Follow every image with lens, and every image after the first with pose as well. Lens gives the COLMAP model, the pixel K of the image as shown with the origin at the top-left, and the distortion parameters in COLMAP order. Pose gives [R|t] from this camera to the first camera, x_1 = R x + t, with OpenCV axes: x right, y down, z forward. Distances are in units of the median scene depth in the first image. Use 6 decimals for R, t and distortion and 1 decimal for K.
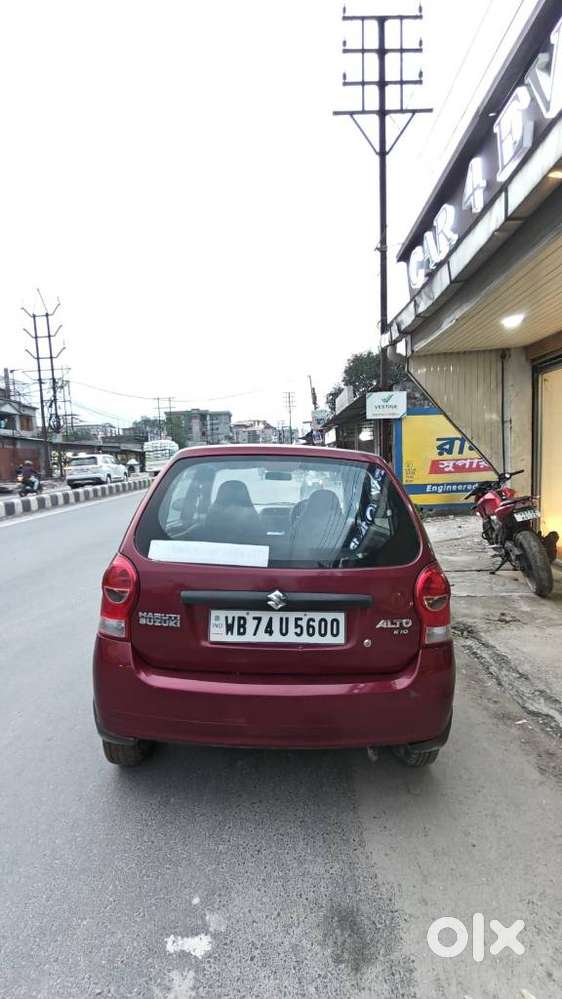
lens RADIAL K [[448.6, 0, 281.0], [0, 448.6, 499.5], [0, 0, 1]] dist [-0.000338, 0.000224]
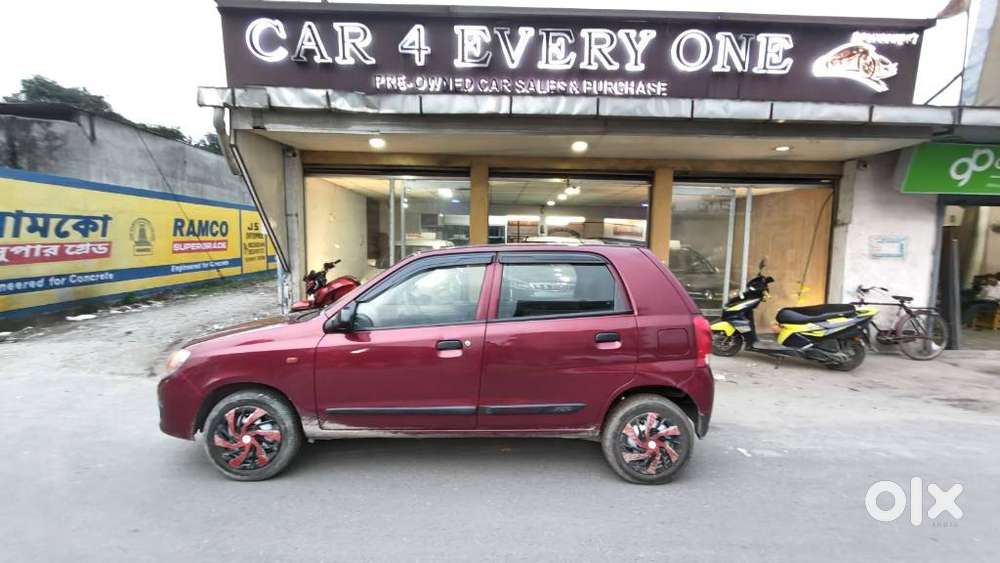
lens RADIAL K [[449.1, 0, 500.0], [0, 449.1, 281.5], [0, 0, 1]] dist [-0.000338, 0.000224]
pose [[-0.031107, -0.057915, 0.997837, -1.059911], [0.069912, 0.995749, 0.059974, -0.077759], [-0.997068, 0.071626, -0.026926, 0.960738]]
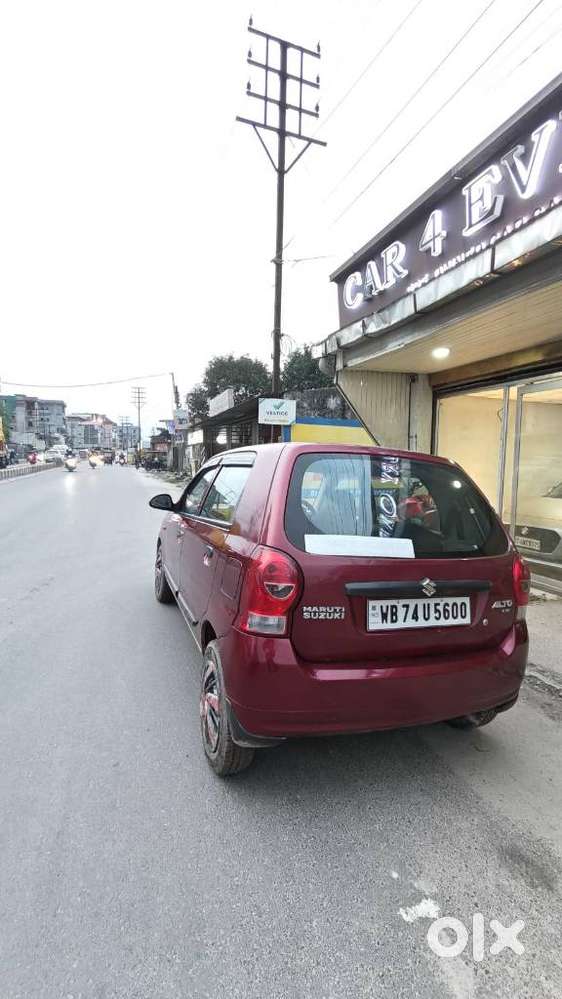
lens RADIAL K [[452.5, 0, 281.0], [0, 452.5, 499.5], [0, 0, 1]] dist [-0.000670, 0.000169]
pose [[0.938752, 0.023870, 0.343767, -0.373655], [-0.021374, 0.999710, -0.011049, 0.014283], [-0.343931, 0.003024, 0.938990, 0.042300]]
